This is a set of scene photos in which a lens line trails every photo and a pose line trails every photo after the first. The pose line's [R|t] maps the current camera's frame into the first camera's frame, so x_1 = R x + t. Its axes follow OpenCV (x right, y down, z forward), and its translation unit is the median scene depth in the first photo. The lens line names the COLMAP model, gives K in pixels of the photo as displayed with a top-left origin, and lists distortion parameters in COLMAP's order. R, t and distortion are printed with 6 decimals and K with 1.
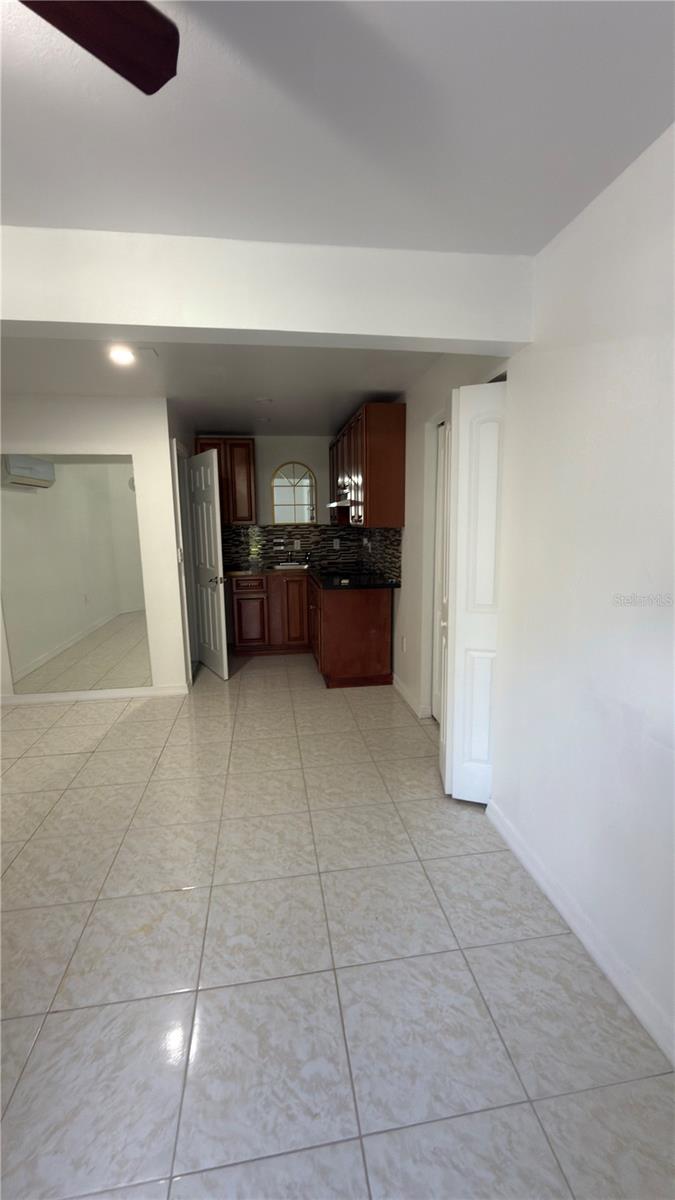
lens RADIAL K [[480.7, 0, 337.5], [0, 480.7, 600.0], [0, 0, 1]] dist [0.000919, -0.000002]
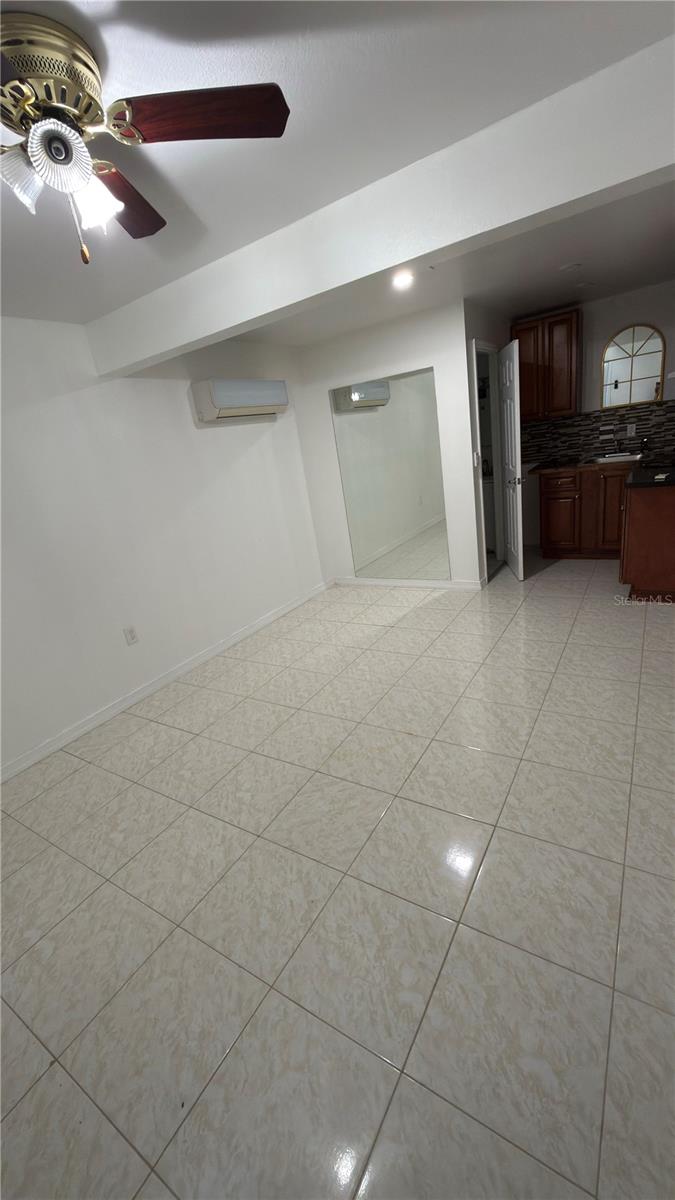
lens RADIAL K [[477.7, 0, 336.7], [0, 477.7, 603.1], [0, 0, 1]] dist [-0.000967, 0.000183]
pose [[0.746094, 0.120386, -0.654867, 0.190629], [0.030912, 0.976196, 0.214675, -0.023314], [0.665123, -0.180411, 0.724613, -0.016125]]
